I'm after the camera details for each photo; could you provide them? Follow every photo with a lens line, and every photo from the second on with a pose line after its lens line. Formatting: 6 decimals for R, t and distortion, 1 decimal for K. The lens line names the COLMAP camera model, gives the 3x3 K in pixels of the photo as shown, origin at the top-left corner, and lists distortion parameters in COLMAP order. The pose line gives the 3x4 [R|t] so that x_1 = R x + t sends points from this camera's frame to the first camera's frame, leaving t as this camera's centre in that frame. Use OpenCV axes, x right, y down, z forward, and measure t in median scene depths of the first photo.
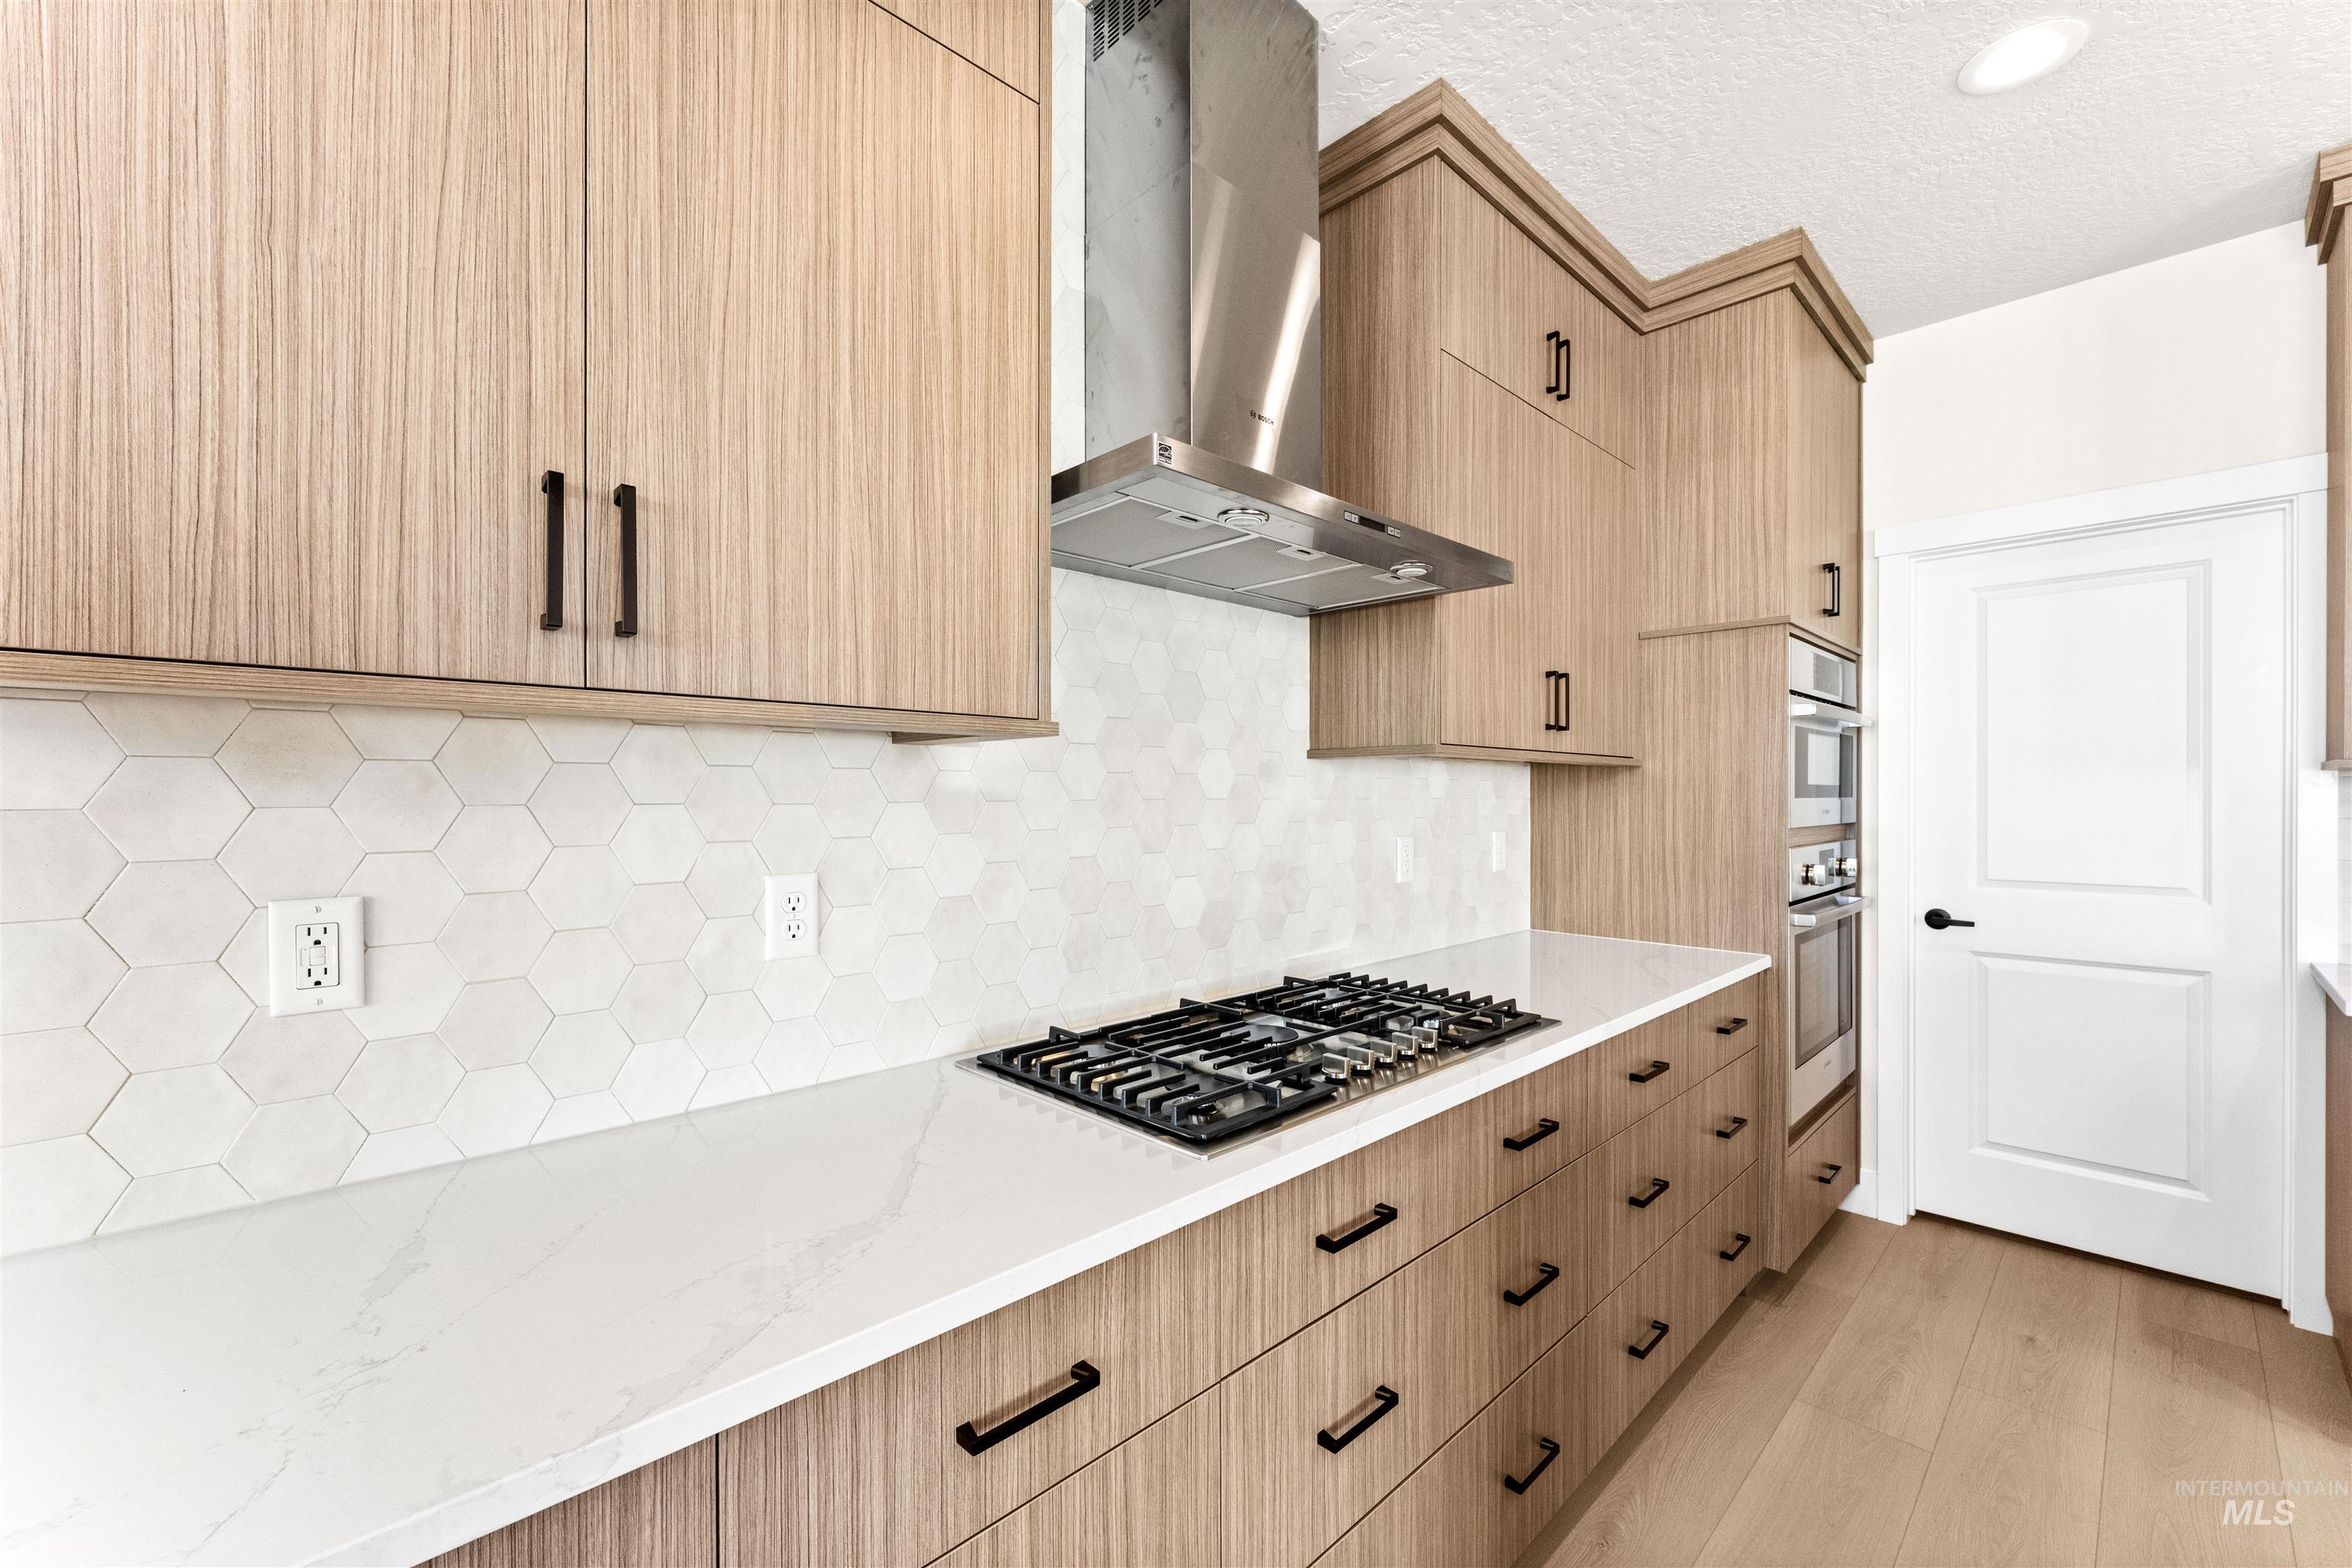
lens RADIAL K [[955.7, 0, 1168.8], [0, 955.7, 794.2], [0, 0, 1]] dist [0.004616, -0.001877]
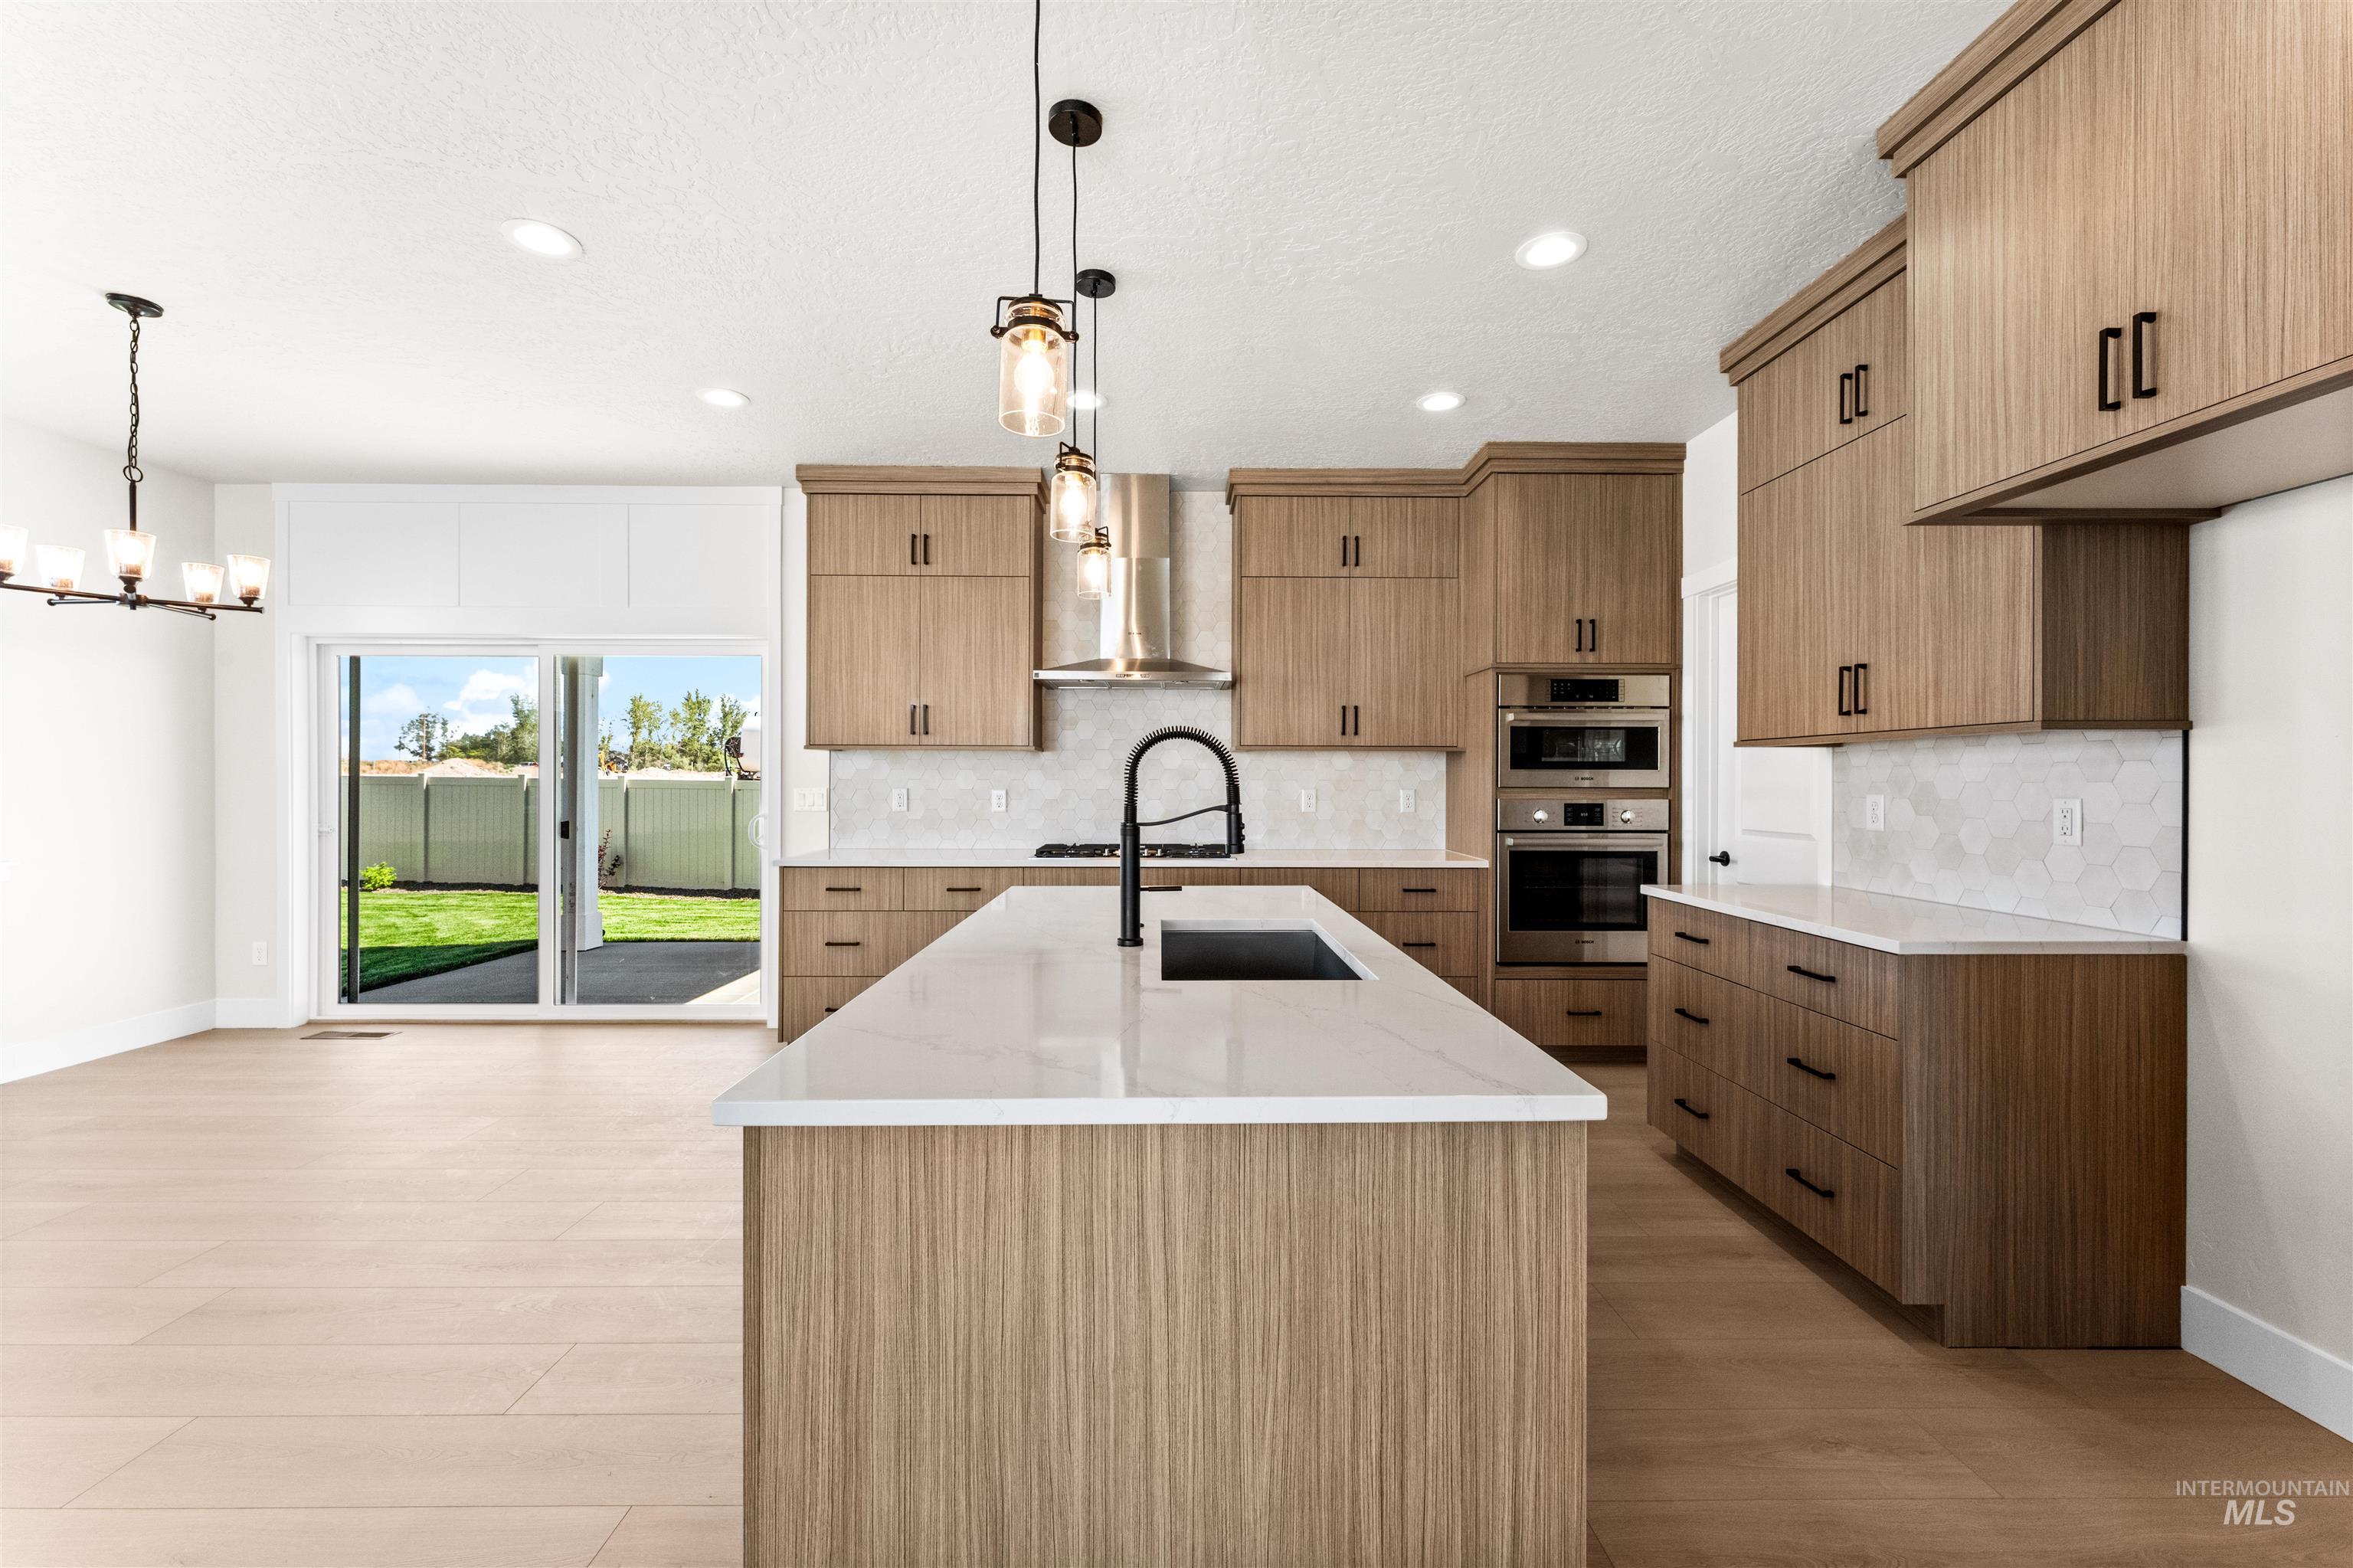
lens RADIAL K [[956.1, 0, 1162.5], [0, 956.1, 780.2], [0, 0, 1]] dist [0.004616, -0.001877]
pose [[0.722567, 0.002392, -0.691297, 1.640807], [-0.004122, 0.999991, -0.000848, 0.032227], [0.691289, 0.003462, 0.722570, -0.760295]]
